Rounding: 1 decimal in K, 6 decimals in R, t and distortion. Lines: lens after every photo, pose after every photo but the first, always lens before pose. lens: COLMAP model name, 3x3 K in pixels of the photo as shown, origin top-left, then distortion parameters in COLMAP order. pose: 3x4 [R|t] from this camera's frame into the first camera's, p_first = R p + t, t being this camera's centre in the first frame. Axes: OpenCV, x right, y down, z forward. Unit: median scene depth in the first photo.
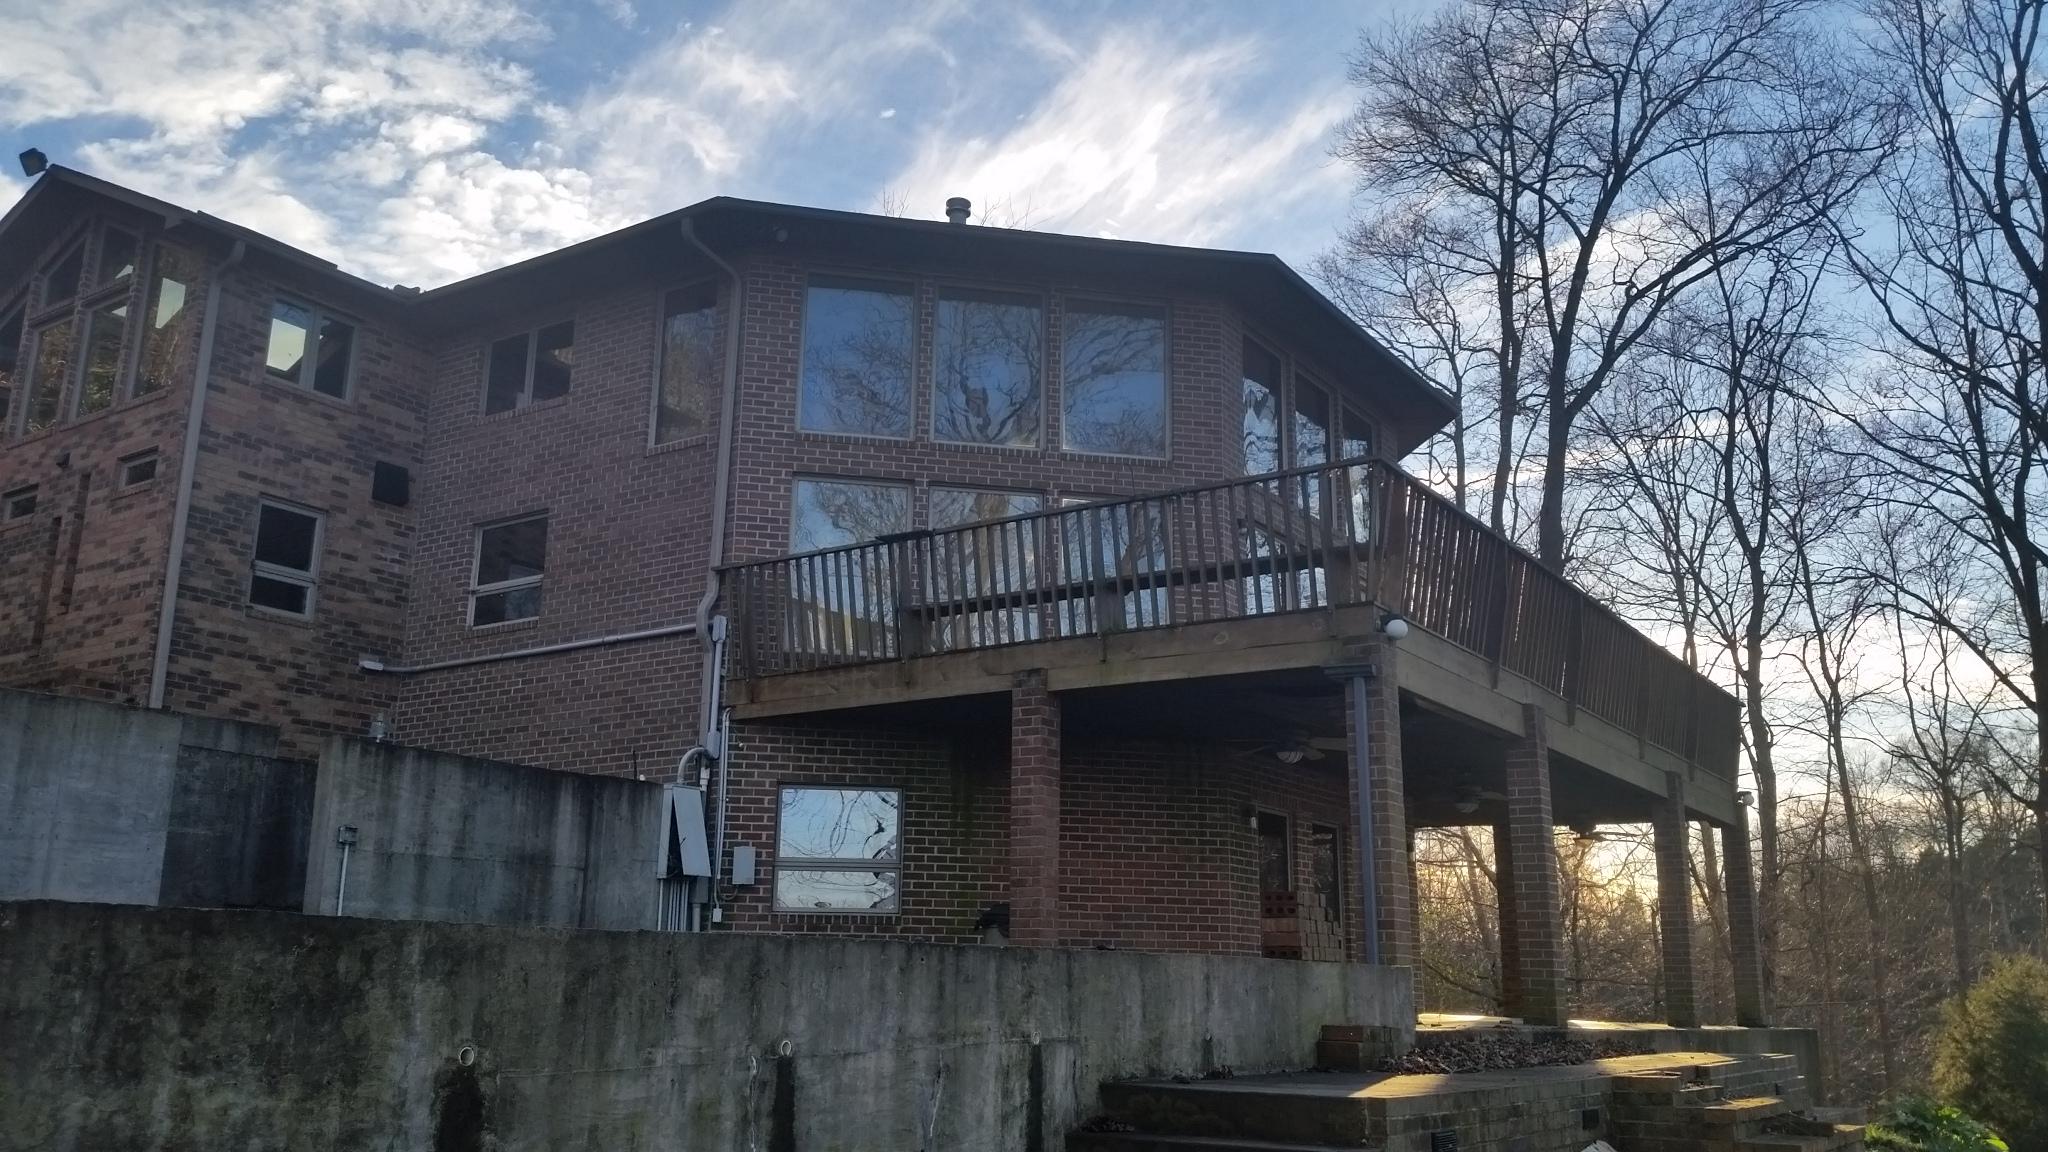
lens RADIAL K [[1661.3, 0, 1033.1], [0, 1661.3, 553.5], [0, 0, 1]] dist [0.152745, -0.333050]
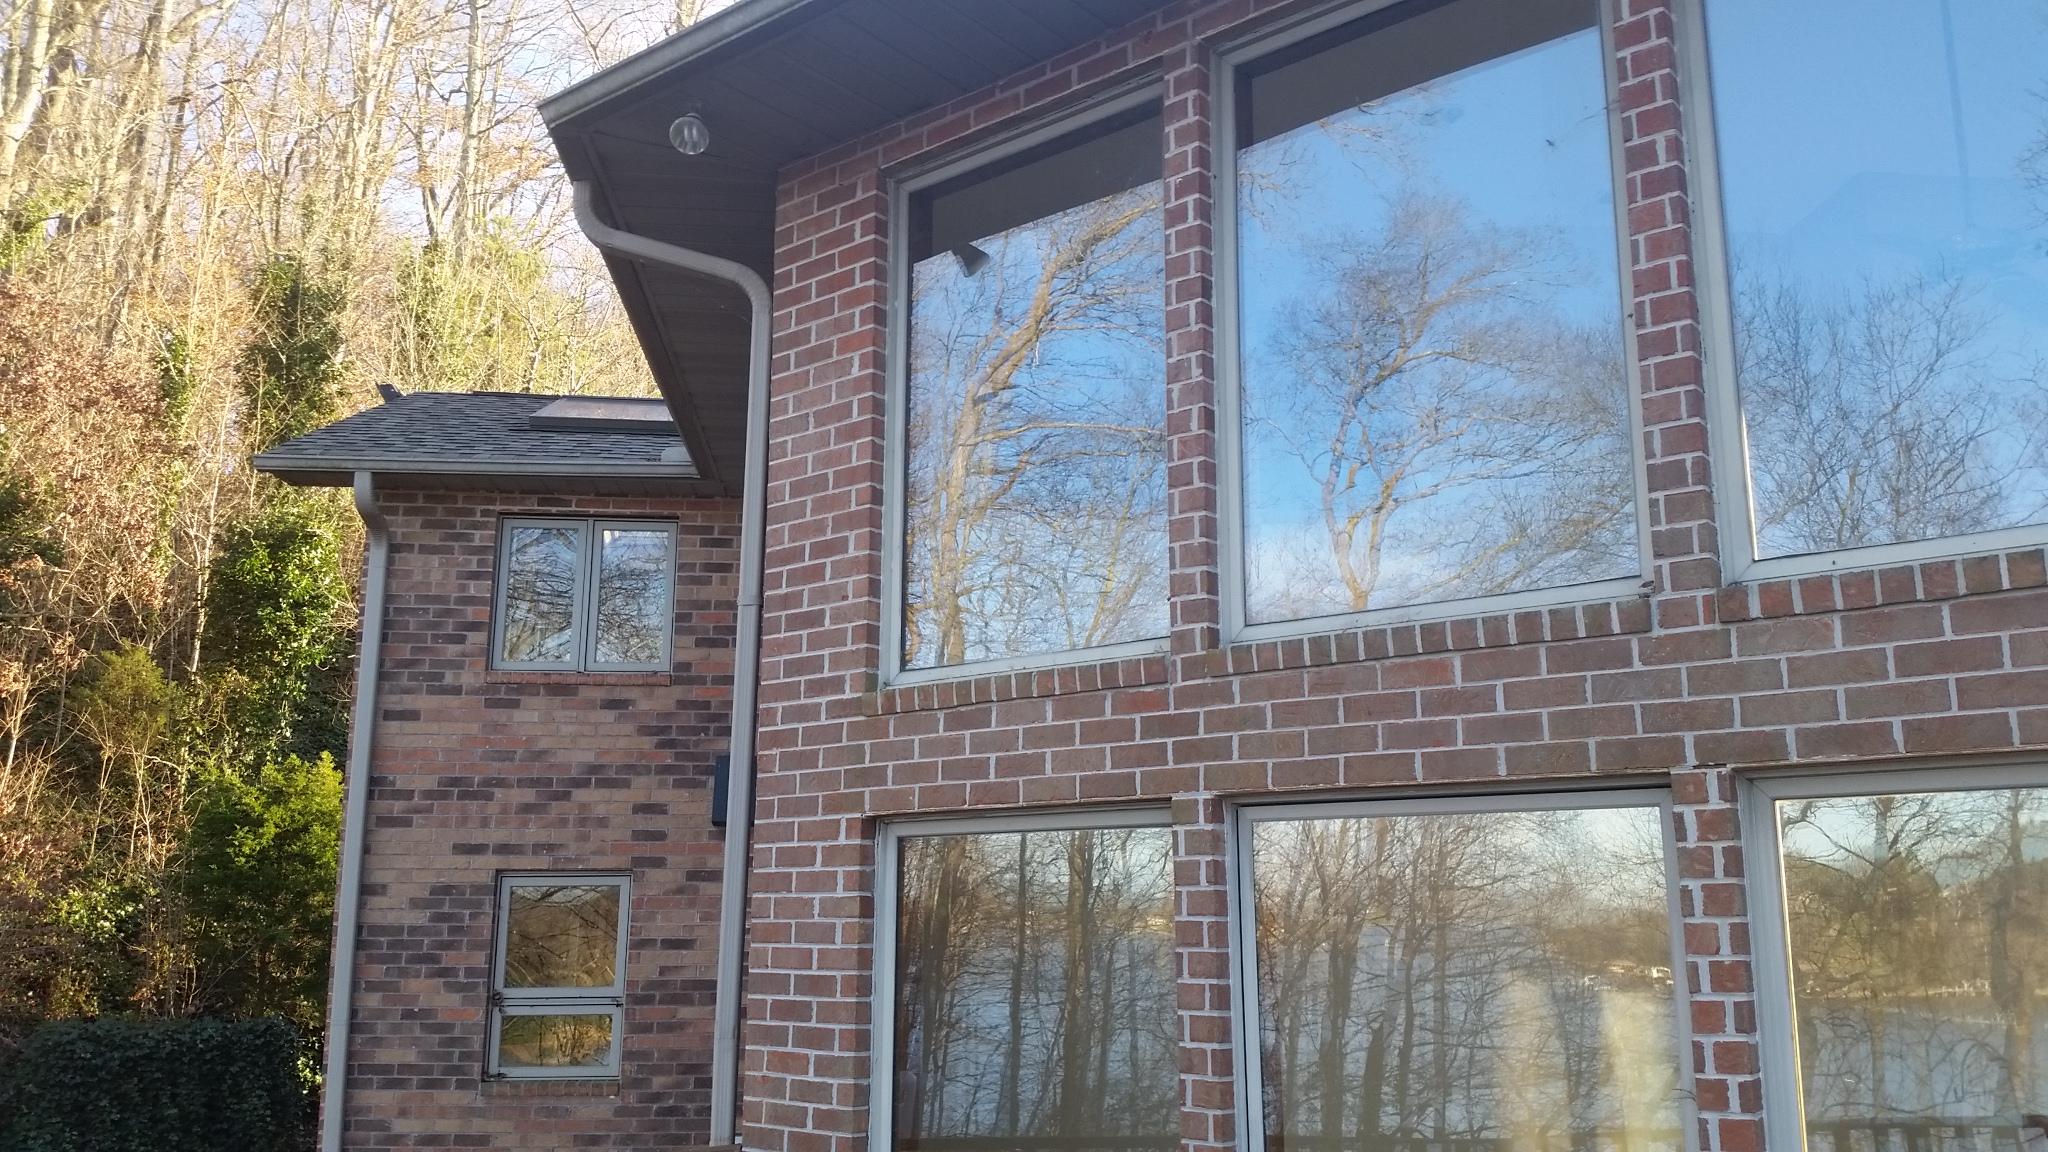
lens RADIAL K [[1661.3, 0, 1033.1], [0, 1661.3, 553.5], [0, 0, 1]] dist [0.152745, -0.333050]
pose [[0.613425, -0.178979, -0.769205, 0.129231], [0.207117, 0.976349, -0.062006, -0.068905], [0.762111, -0.121280, 0.635986, 0.780851]]
